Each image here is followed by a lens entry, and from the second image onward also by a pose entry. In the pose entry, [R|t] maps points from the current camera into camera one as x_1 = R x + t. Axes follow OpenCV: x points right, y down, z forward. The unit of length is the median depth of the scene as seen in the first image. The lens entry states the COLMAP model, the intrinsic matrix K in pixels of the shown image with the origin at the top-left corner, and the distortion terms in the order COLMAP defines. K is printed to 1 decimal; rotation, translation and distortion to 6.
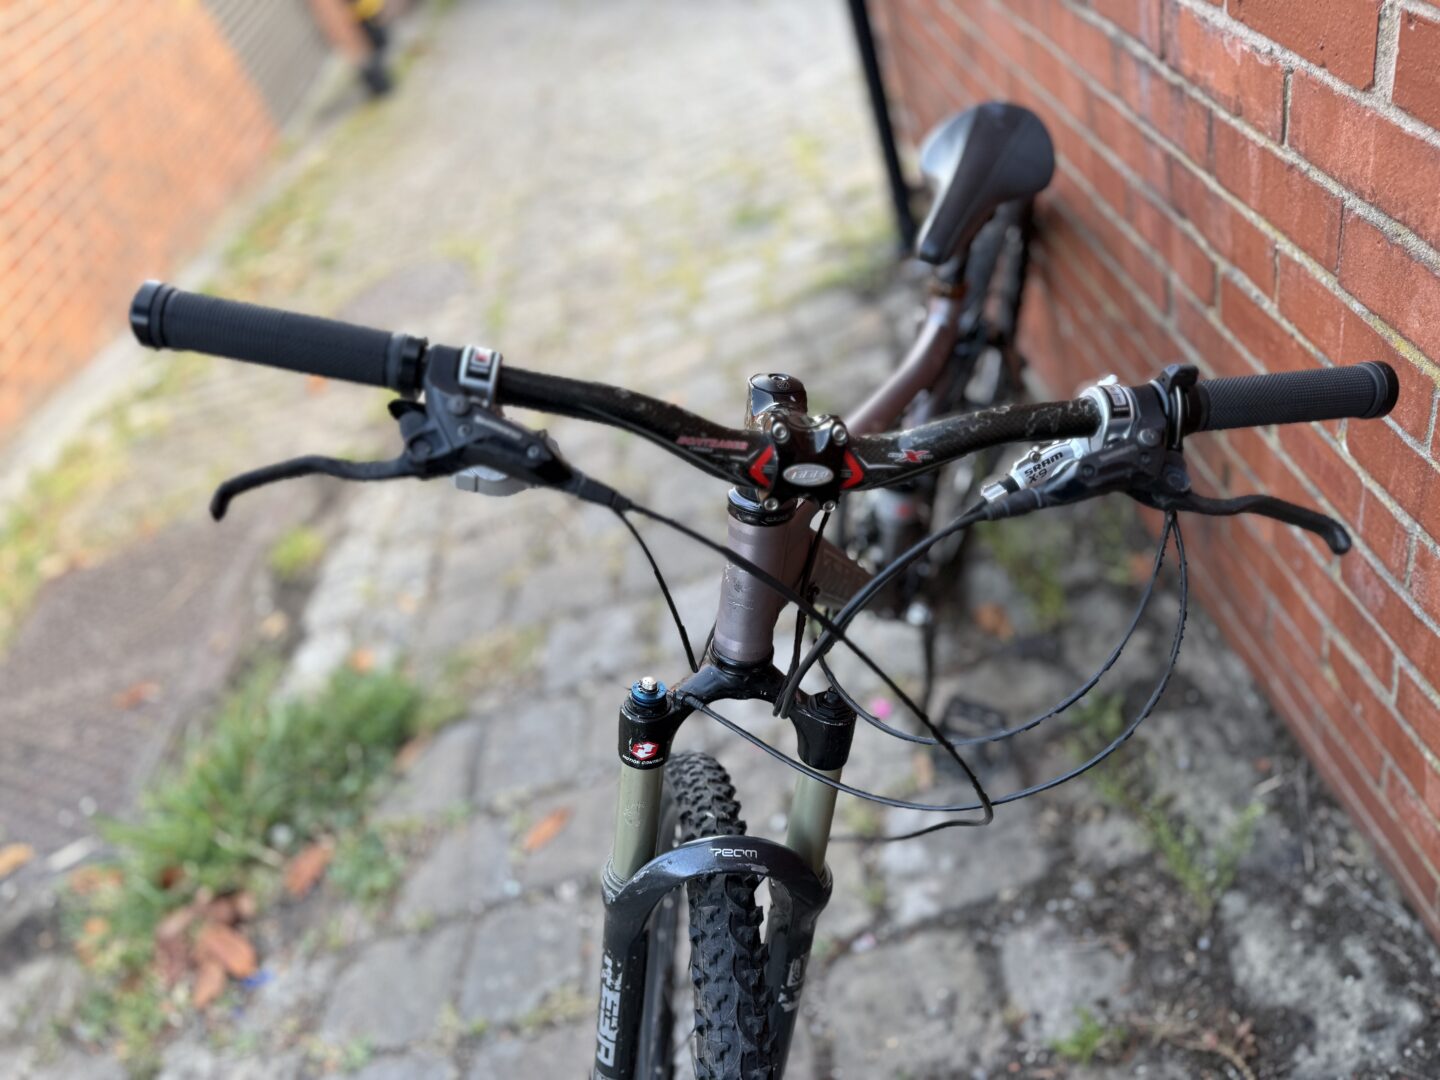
lens RADIAL K [[1035.0, 0, 718.9], [0, 1035.0, 545.0], [0, 0, 1]] dist [0.036767, -0.054539]
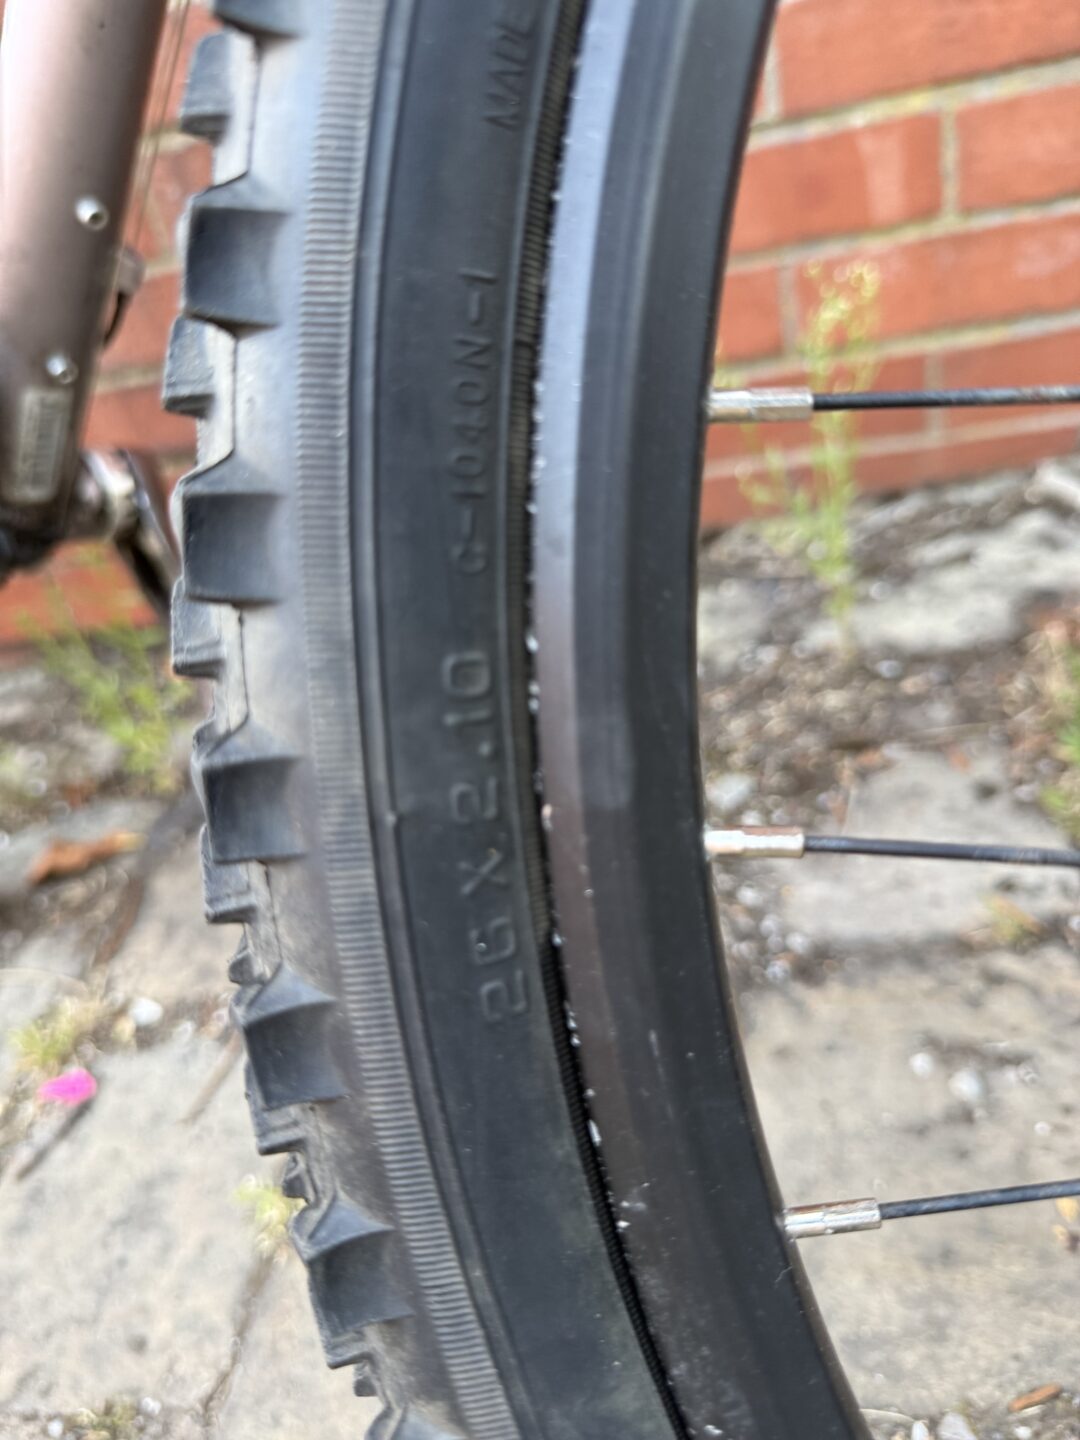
lens RADIAL K [[1083.2, 0, 539.1], [0, 1083.2, 714.7], [0, 0, 1]] dist [-0.038365, -0.000757]
pose [[0.280080, -0.250317, 0.926767, -0.110574], [0.730121, 0.682350, -0.036350, 0.208926], [-0.623281, 0.686833, 0.373874, 0.680595]]
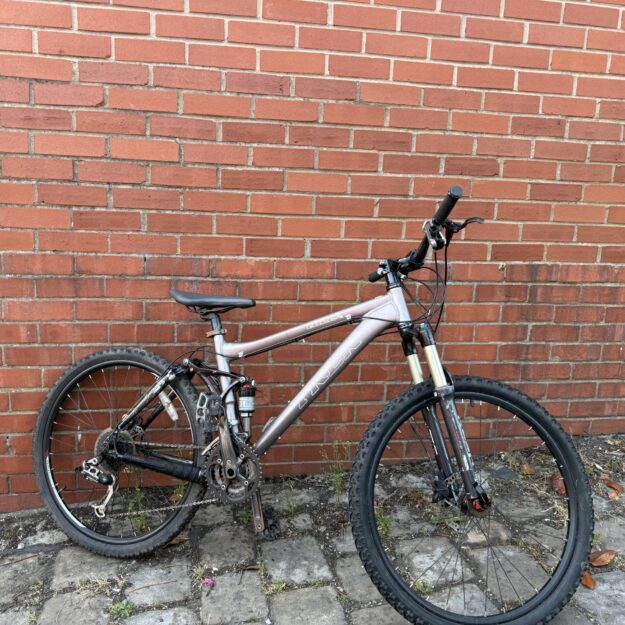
lens RADIAL K [[592.1, 0, 292.6], [0, 592.1, 313.5], [0, 0, 1]] dist [0.076621, 0.000000]
pose [[-0.087110, 0.136125, 0.986855, -1.018995], [0.661820, 0.748323, -0.044803, -0.056230], [-0.744585, 0.649217, -0.155277, 0.758217]]
